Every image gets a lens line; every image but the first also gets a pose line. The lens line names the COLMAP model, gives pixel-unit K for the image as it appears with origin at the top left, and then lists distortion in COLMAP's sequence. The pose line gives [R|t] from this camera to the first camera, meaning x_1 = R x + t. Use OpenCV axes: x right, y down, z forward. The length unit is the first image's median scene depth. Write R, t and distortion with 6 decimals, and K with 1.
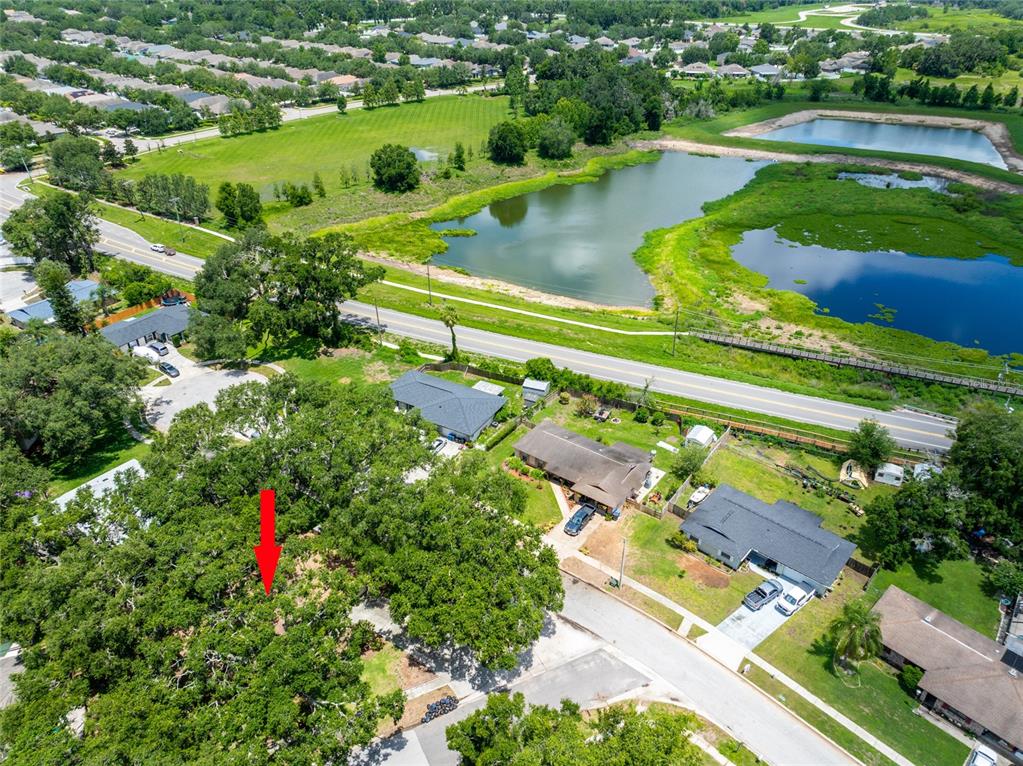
lens RADIAL K [[712.5, 0, 511.5], [0, 712.5, 383.0], [0, 0, 1]] dist [-0.035123, 0.023612]
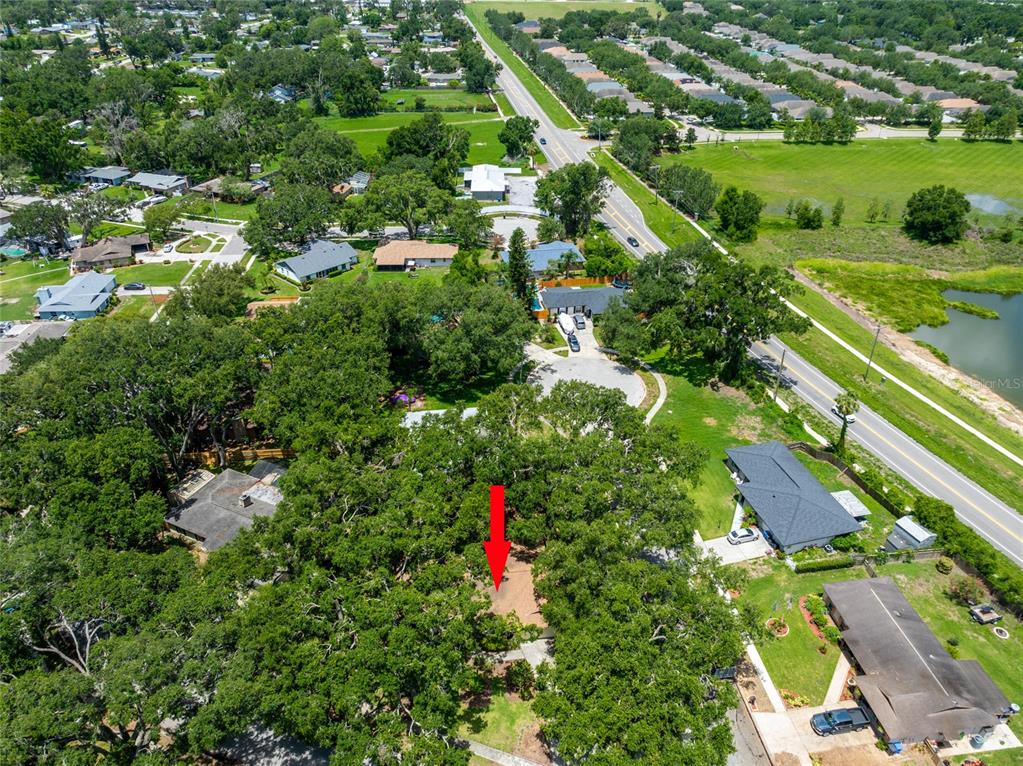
lens RADIAL K [[712.5, 0, 511.5], [0, 712.5, 383.0], [0, 0, 1]] dist [-0.035123, 0.023612]
pose [[0.694710, 0.376682, -0.612772, 0.077212], [-0.377754, 0.916035, 0.134838, -0.044453], [0.612112, 0.137803, 0.778672, 0.073695]]
